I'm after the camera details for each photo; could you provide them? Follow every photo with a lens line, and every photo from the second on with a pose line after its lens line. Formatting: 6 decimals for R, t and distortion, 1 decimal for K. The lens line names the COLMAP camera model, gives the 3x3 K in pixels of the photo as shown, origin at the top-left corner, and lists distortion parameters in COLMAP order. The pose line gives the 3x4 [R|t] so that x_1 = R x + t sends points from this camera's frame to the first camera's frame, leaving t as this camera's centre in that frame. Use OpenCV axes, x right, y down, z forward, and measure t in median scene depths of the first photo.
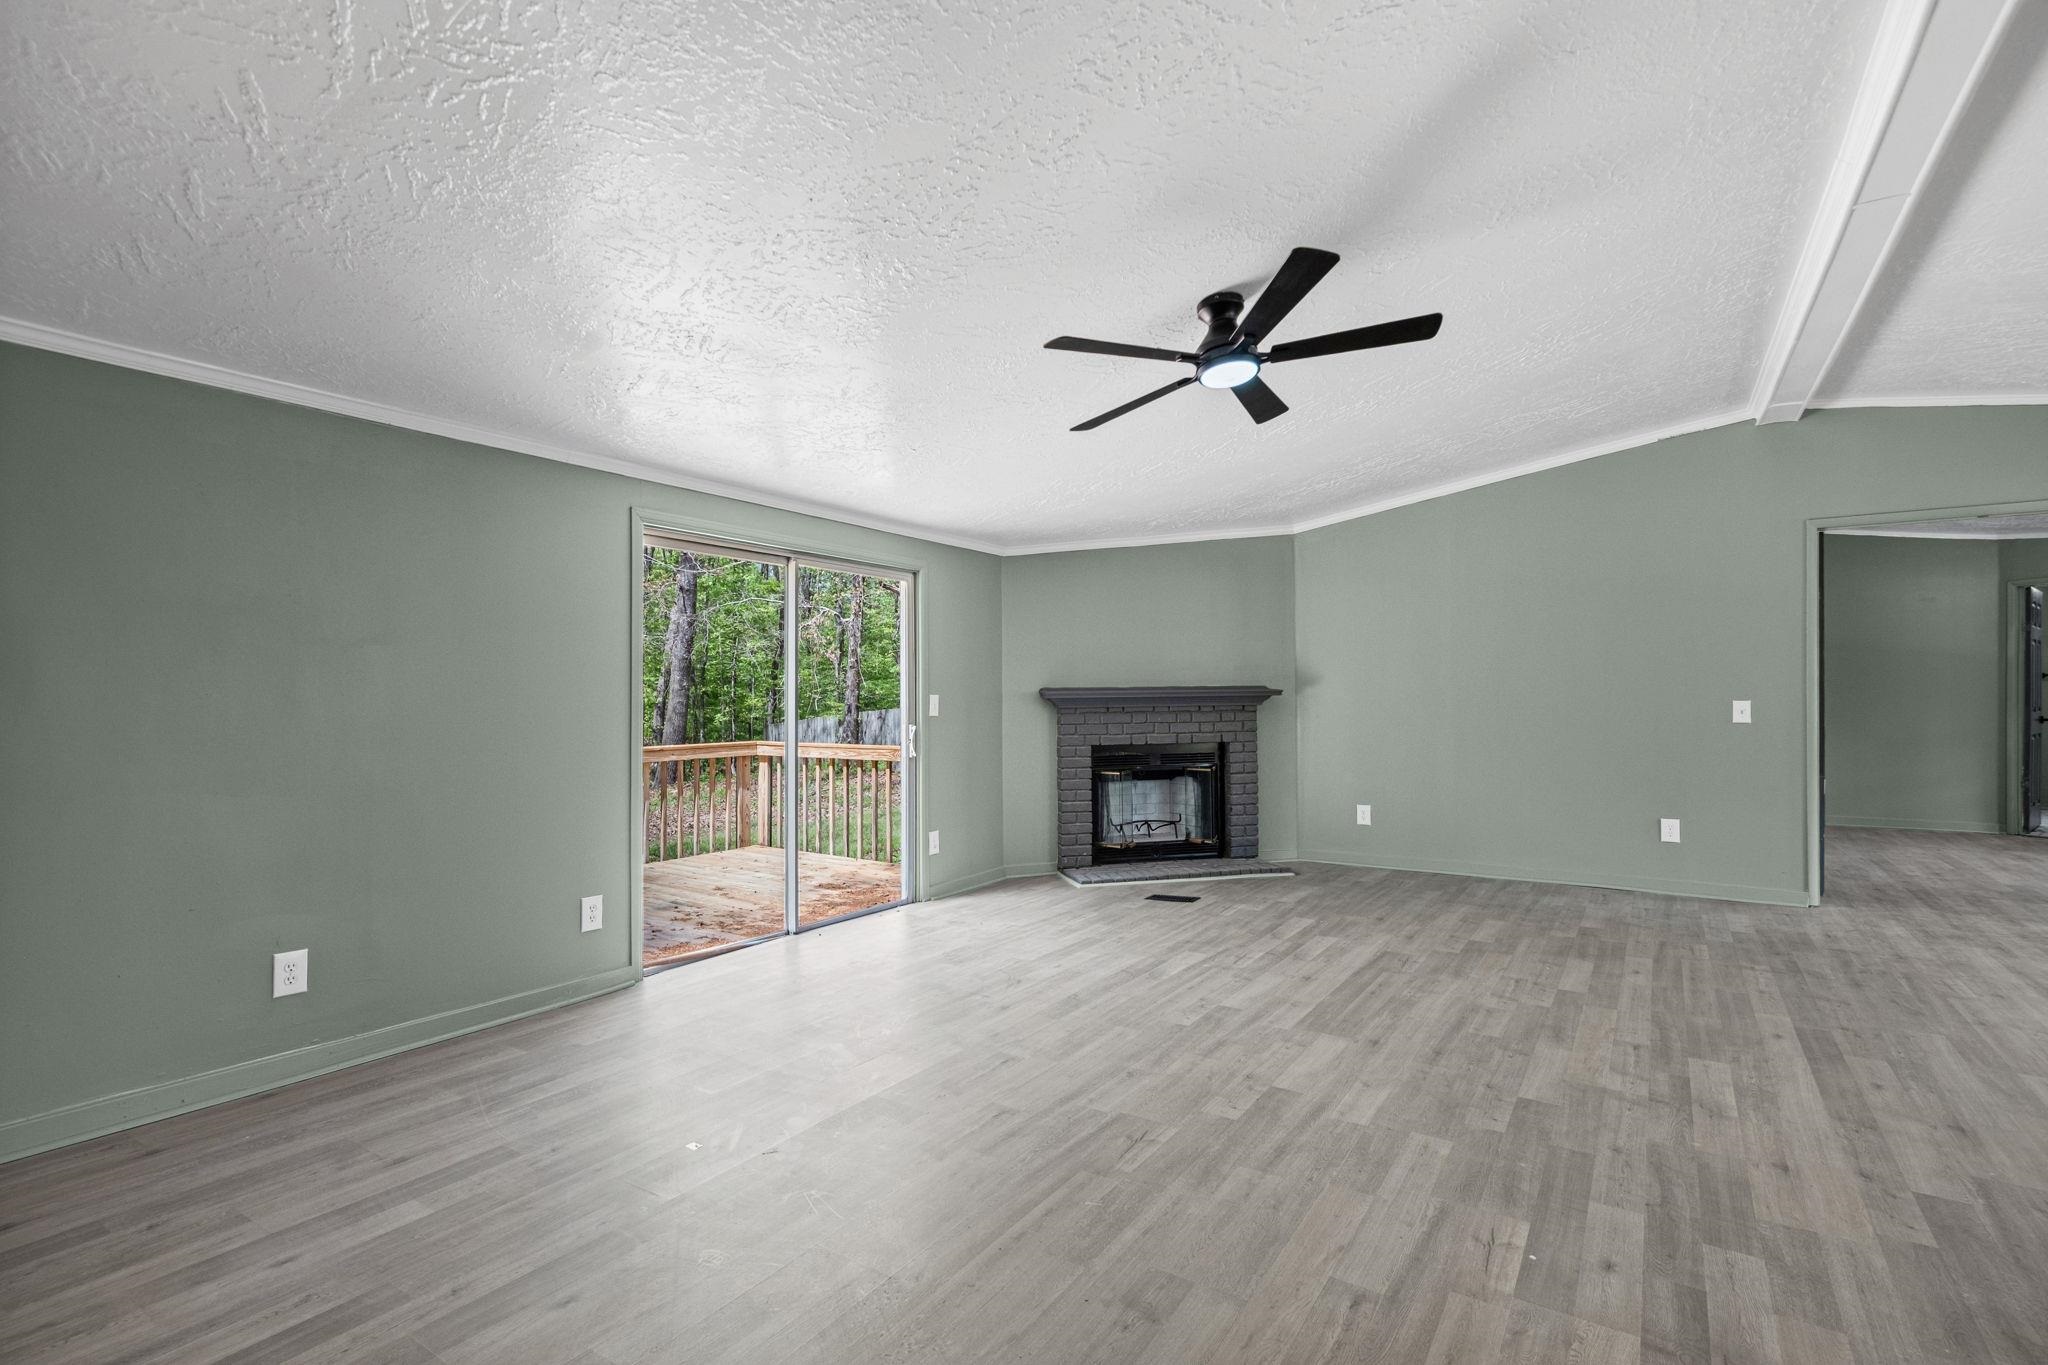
lens RADIAL K [[924.3, 0, 1024.0], [0, 924.3, 682.5], [0, 0, 1]] dist [0.000466, -0.002944]
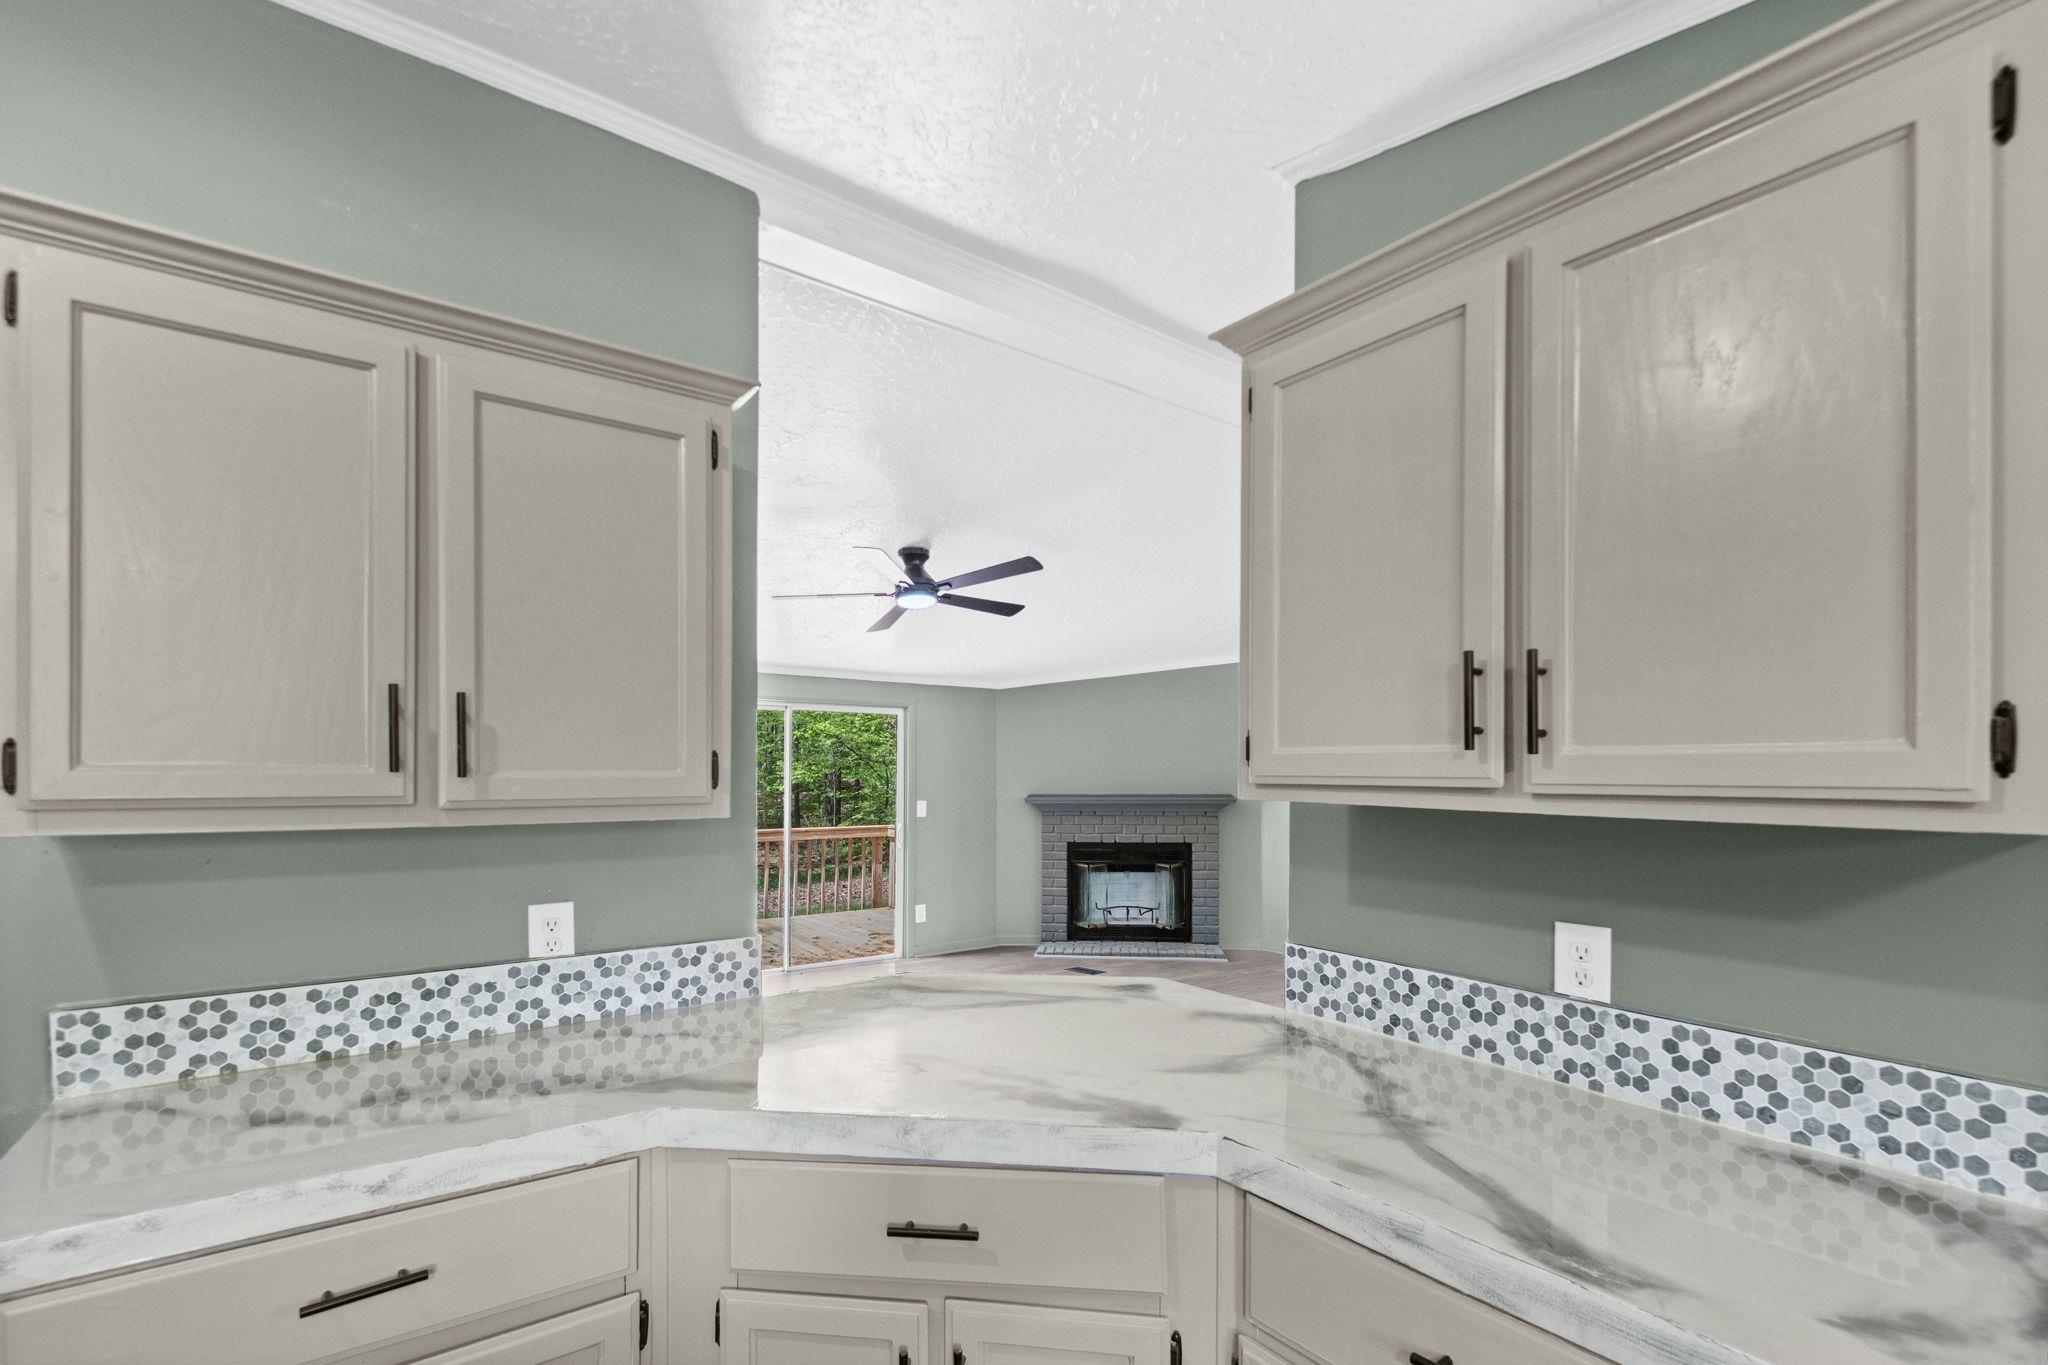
lens RADIAL K [[905.0, 0, 1025.7], [0, 905.0, 765.2], [0, 0, 1]] dist [0.002116, -0.005917]
pose [[0.941277, 0.007014, -0.337564, 0.779021], [-0.002818, 0.999913, 0.012918, -0.089302], [0.337625, -0.011209, 0.941214, -0.258508]]
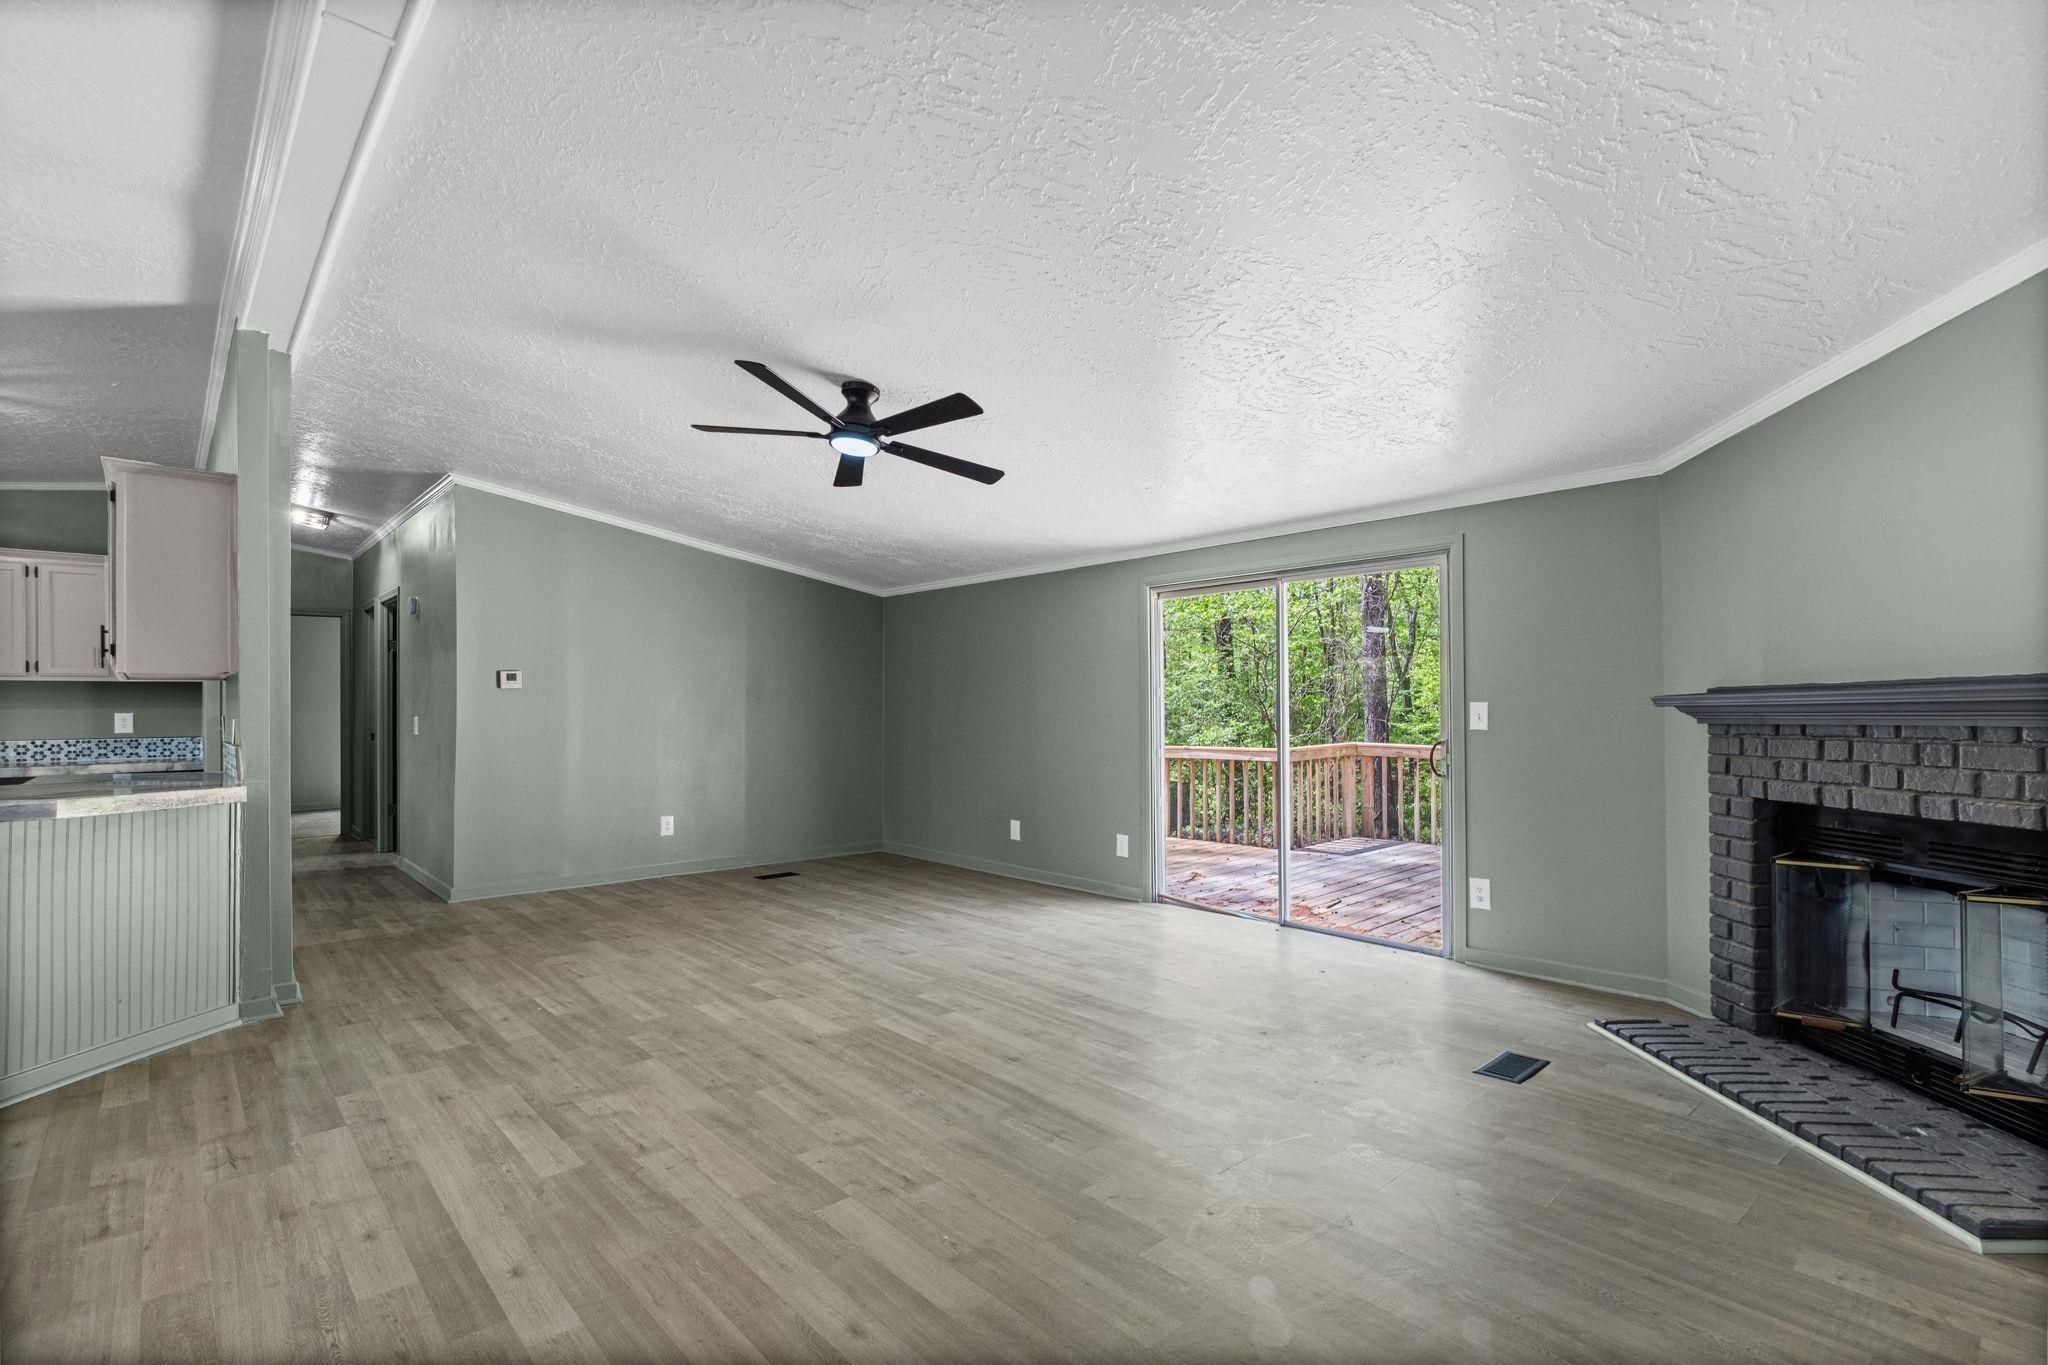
lens RADIAL K [[901.2, 0, 1025.8], [0, 901.2, 707.2], [0, 0, 1]] dist [0.001960, -0.004599]
pose [[-0.202243, 0.003959, -0.979327, 1.172722], [0.023382, 0.999726, -0.000788, 0.014868], [0.979056, -0.023058, -0.202280, 1.285131]]
